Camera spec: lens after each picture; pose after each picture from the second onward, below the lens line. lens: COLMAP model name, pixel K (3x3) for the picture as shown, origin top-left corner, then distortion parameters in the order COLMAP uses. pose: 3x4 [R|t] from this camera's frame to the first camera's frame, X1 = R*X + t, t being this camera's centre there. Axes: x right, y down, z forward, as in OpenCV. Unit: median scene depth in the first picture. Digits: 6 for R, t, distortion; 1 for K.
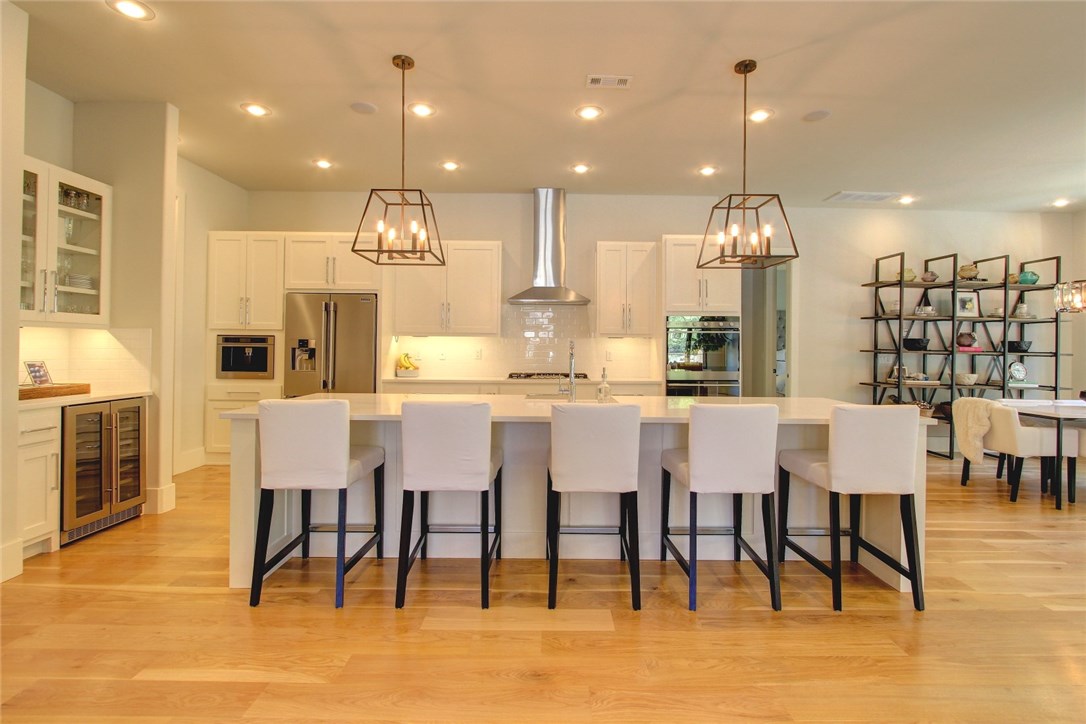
lens RADIAL K [[504.6, 0, 555.2], [0, 504.6, 341.8], [0, 0, 1]] dist [-0.019059, 0.000385]
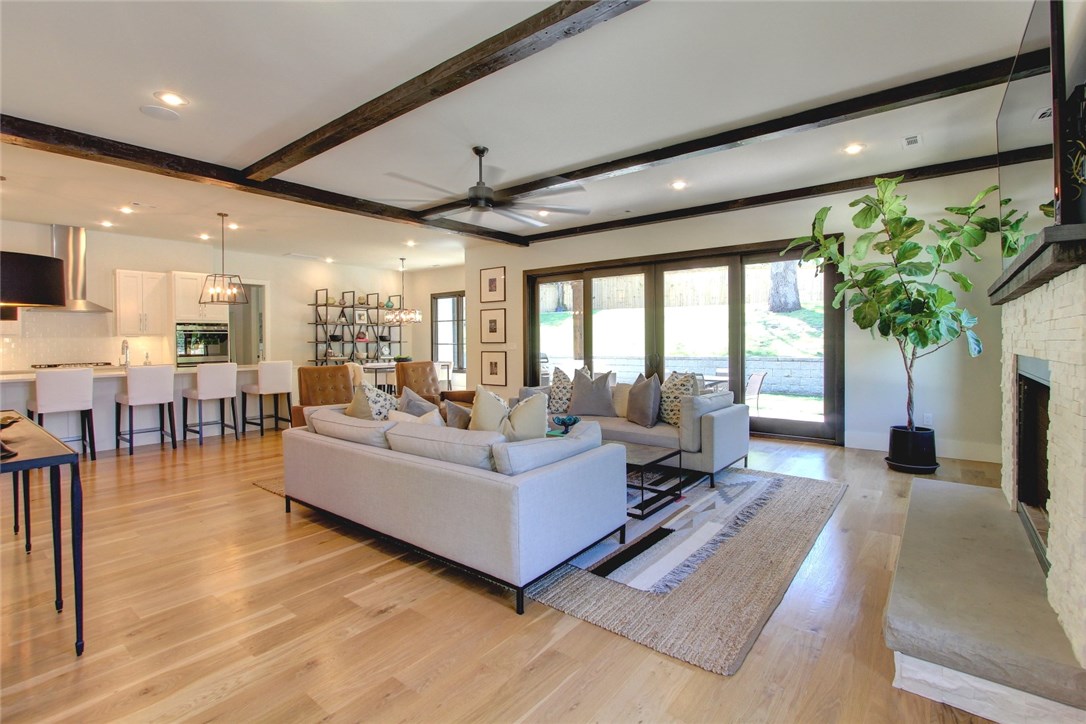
lens RADIAL K [[504.6, 0, 555.2], [0, 504.6, 341.8], [0, 0, 1]] dist [-0.019059, 0.000385]
pose [[0.624080, -0.020702, 0.781086, -0.234540], [0.010748, 0.999782, 0.017911, -0.005823], [-0.781286, -0.002783, 0.624167, -0.811955]]
